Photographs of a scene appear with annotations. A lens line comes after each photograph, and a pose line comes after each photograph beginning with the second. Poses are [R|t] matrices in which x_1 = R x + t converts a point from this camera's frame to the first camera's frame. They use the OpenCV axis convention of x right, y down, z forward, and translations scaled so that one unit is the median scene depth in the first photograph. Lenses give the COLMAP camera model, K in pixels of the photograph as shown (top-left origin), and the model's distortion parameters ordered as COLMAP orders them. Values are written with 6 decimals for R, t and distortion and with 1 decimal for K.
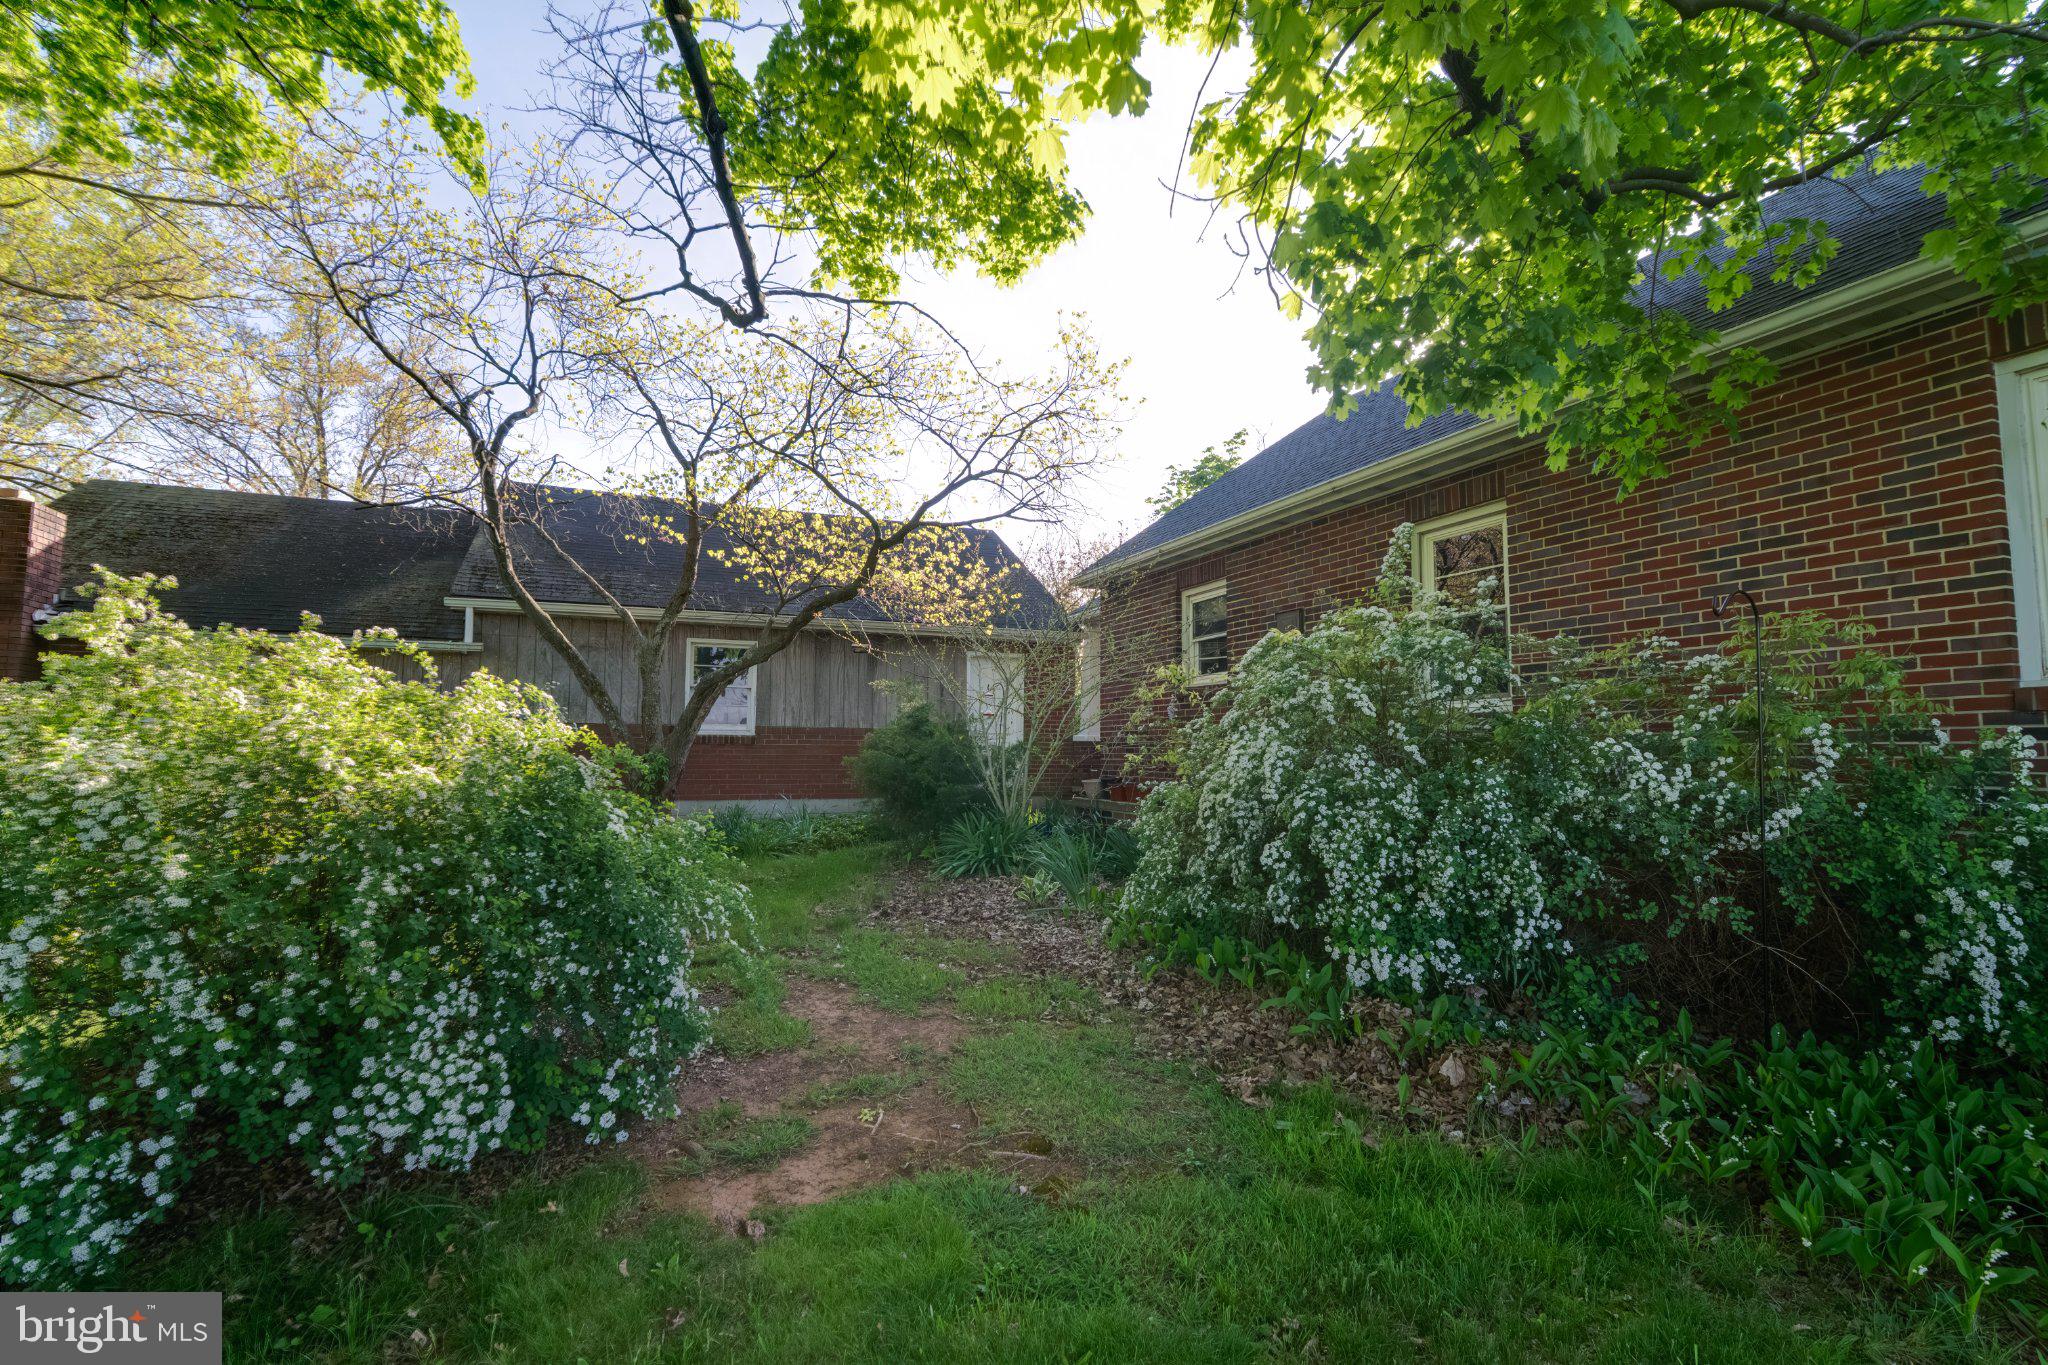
lens RADIAL K [[913.2, 0, 1016.4], [0, 913.2, 681.5], [0, 0, 1]] dist [-0.012737, 0.000138]
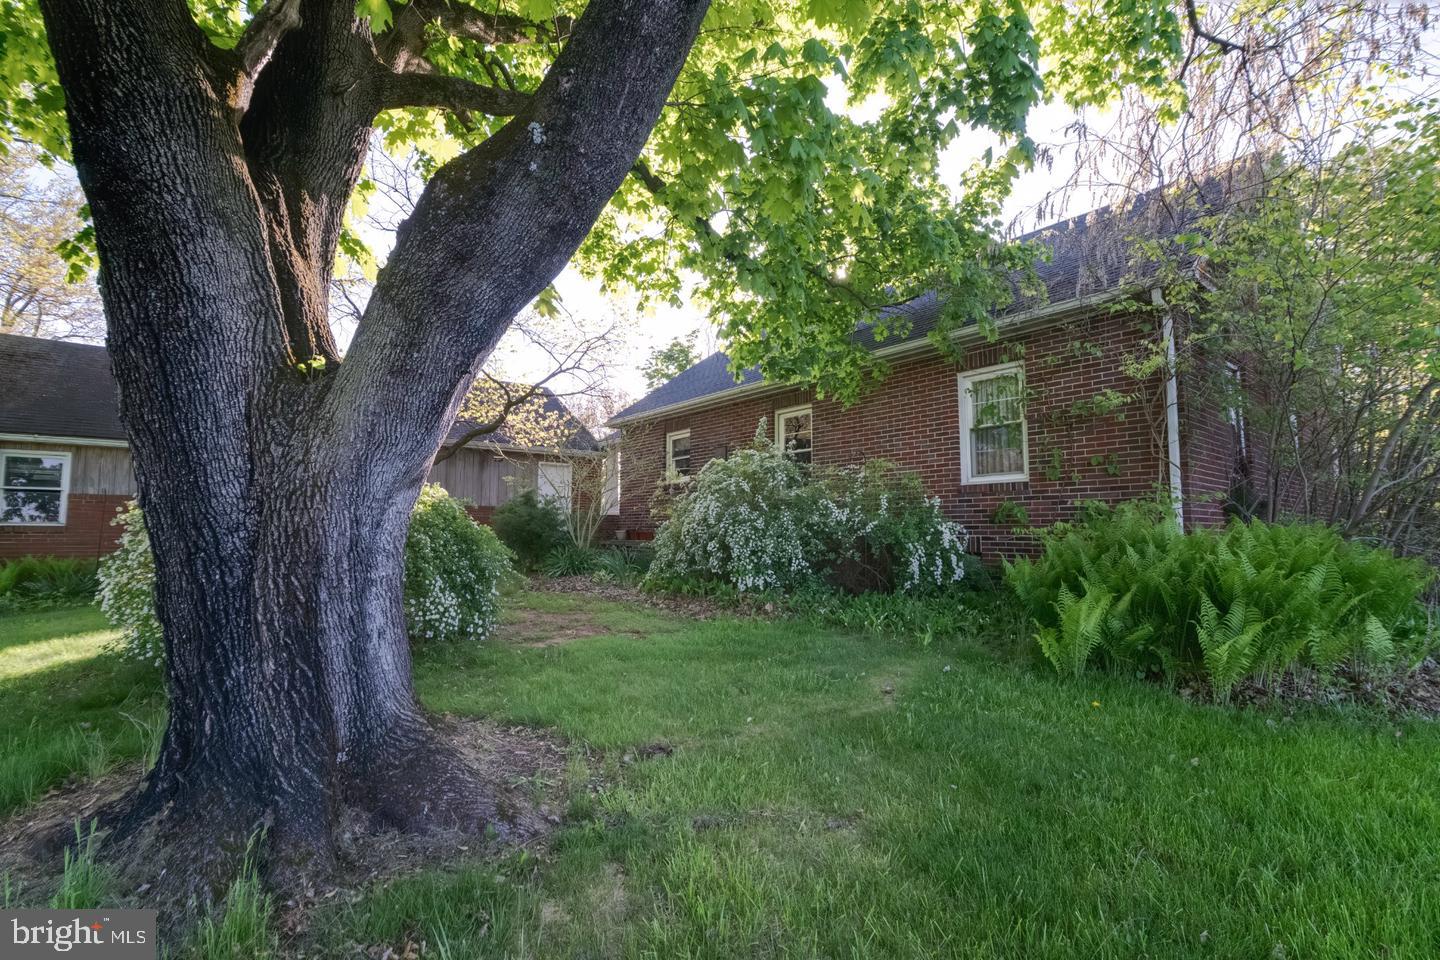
lens RADIAL K [[642.1, 0, 720.5], [0, 642.1, 479.8], [0, 0, 1]] dist [-0.012737, 0.000138]
pose [[0.958410, 0.019055, 0.284759, -0.203696], [-0.016977, 0.999808, -0.009764, 0.020439], [-0.284891, 0.004524, 0.958549, -0.704797]]
